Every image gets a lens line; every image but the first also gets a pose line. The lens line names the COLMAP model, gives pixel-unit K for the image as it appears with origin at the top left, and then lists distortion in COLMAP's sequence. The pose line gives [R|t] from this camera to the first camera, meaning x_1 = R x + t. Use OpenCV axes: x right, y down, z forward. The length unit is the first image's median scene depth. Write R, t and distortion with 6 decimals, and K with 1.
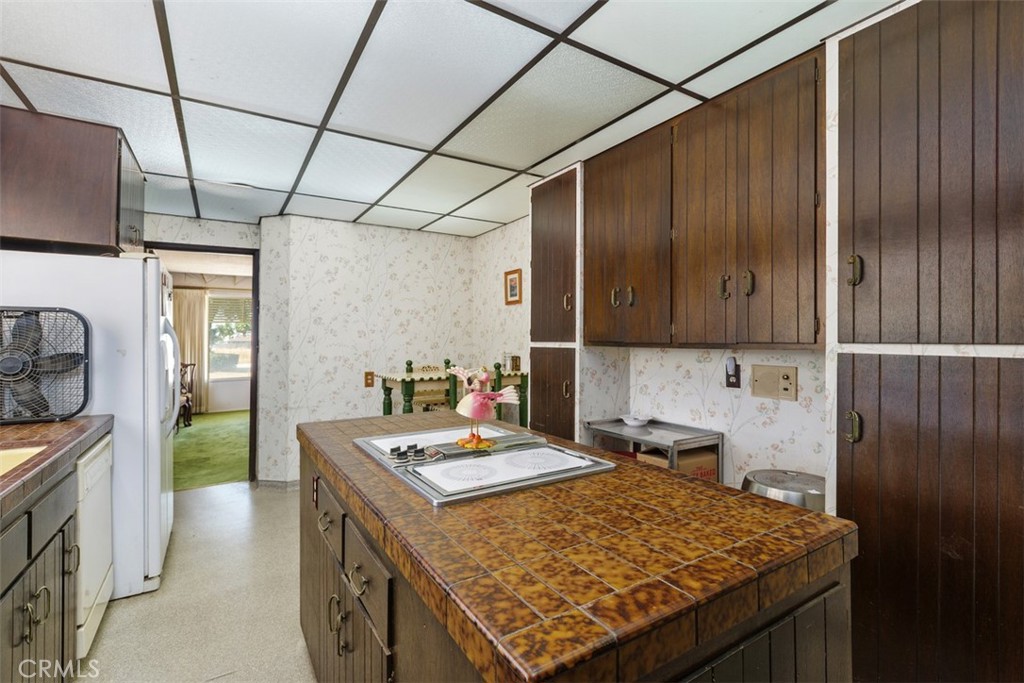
lens RADIAL K [[471.6, 0, 516.0], [0, 471.6, 339.2], [0, 0, 1]] dist [-0.000903, 0.000080]
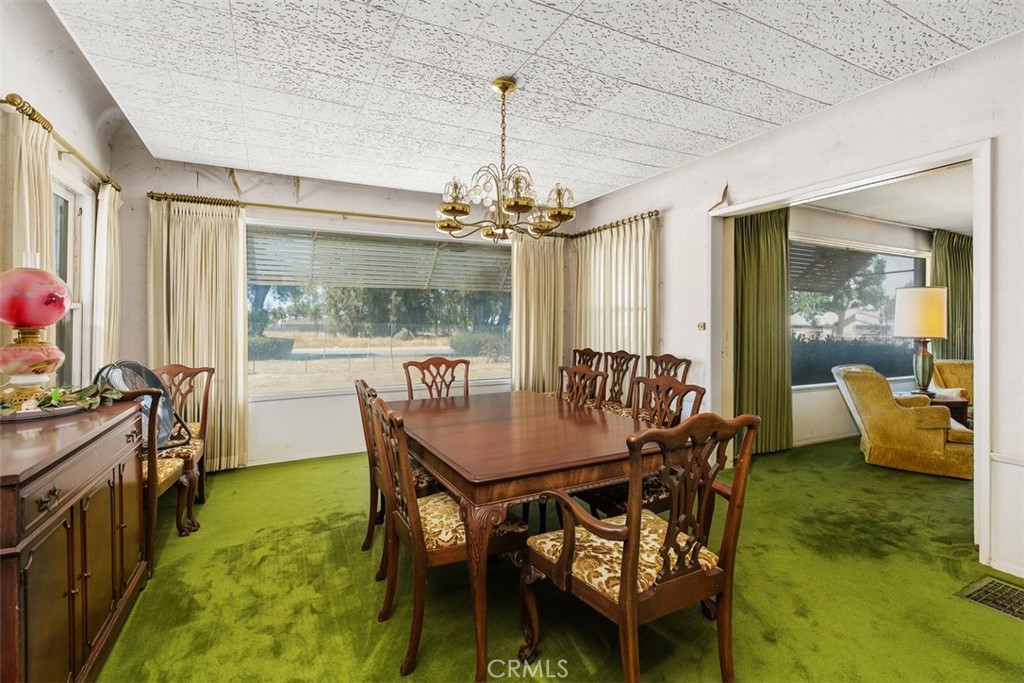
lens RADIAL K [[471.6, 0, 507.0], [0, 471.6, 330.3], [0, 0, 1]] dist [-0.000903, 0.000080]
pose [[0.994898, 0.011085, -0.100275, -0.701882], [-0.010063, 0.999892, 0.010690, 0.018033], [0.100382, -0.009626, 0.994902, 1.132438]]
